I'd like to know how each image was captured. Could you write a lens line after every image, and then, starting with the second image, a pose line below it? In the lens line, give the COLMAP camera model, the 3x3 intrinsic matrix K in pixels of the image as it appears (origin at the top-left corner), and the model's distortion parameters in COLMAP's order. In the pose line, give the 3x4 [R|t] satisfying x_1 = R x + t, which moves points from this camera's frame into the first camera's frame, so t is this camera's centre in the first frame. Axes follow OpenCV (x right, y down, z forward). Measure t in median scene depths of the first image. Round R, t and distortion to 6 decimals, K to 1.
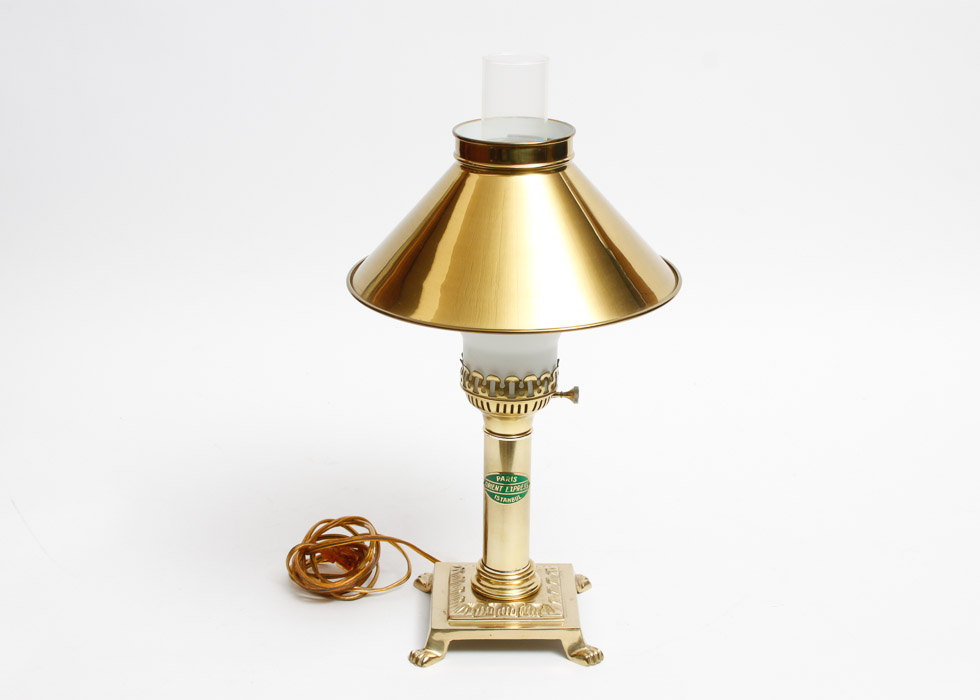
lens RADIAL K [[1655.5, 0, 490.0], [0, 1655.5, 350.0], [0, 0, 1]] dist [-0.013188, -0.003024]
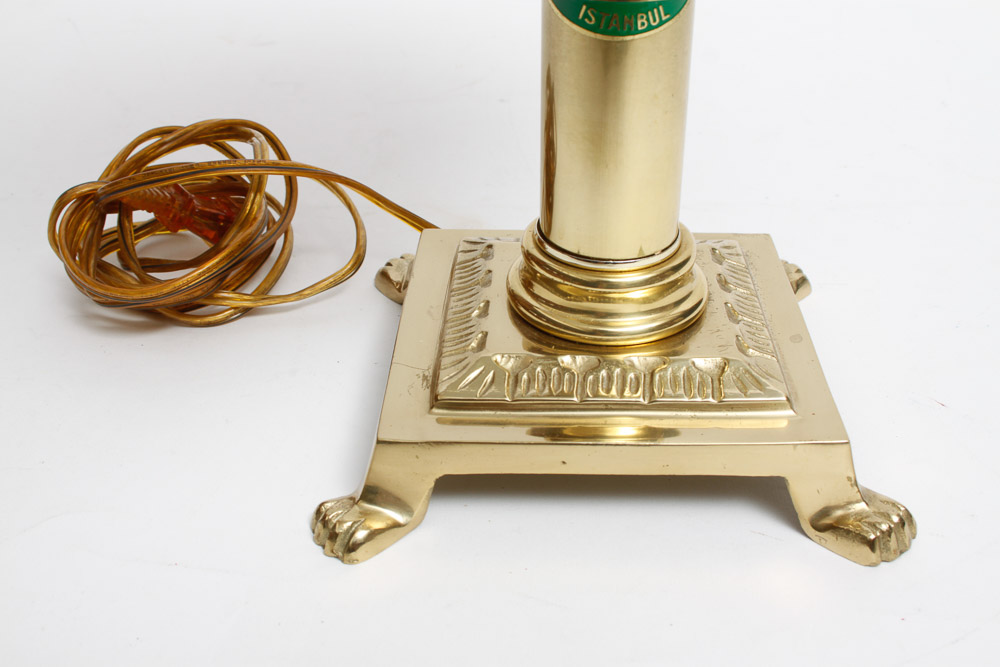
lens RADIAL K [[1167.8, 0, 500.0], [0, 1167.8, 333.5], [0, 0, 1]] dist [-0.055434, 0.000025]
pose [[0.998874, 0.004465, -0.047222, -0.001151], [0.006194, 0.974754, 0.223197, 0.090603], [0.047026, -0.223238, 0.973629, 0.726099]]
